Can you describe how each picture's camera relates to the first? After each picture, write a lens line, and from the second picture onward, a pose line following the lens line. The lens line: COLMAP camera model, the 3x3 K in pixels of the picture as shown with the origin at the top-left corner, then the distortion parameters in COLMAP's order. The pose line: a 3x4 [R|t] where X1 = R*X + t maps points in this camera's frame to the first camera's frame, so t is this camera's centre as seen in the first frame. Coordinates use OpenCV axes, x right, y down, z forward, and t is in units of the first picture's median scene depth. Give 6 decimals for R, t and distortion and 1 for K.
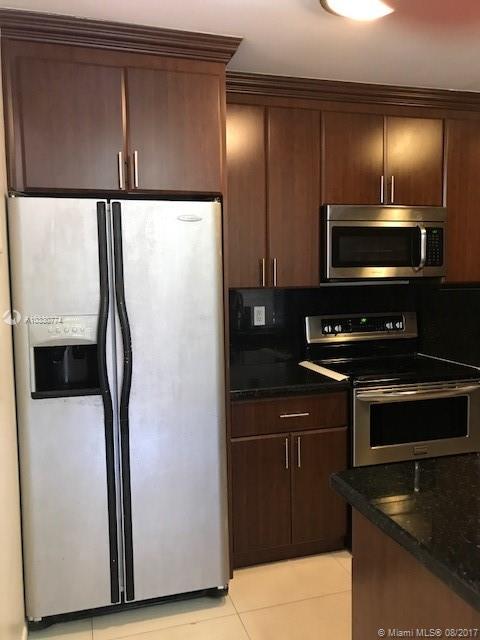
lens RADIAL K [[513.7, 0, 239.7], [0, 513.7, 320.4], [0, 0, 1]] dist [0.001125, -0.021823]
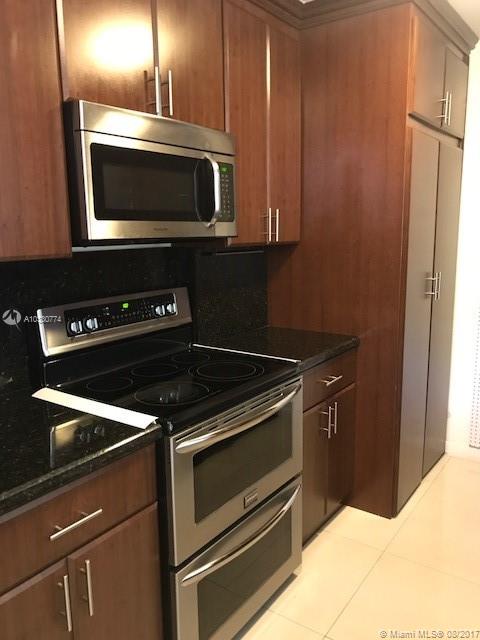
lens RADIAL K [[513.7, 0, 236.3], [0, 513.7, 319.4], [0, 0, 1]] dist [0.001125, -0.021823]
pose [[0.782422, -0.099770, 0.614704, -0.045513], [0.053011, 0.994171, 0.093885, -0.037334], [-0.620488, -0.040872, 0.783150, 0.433567]]
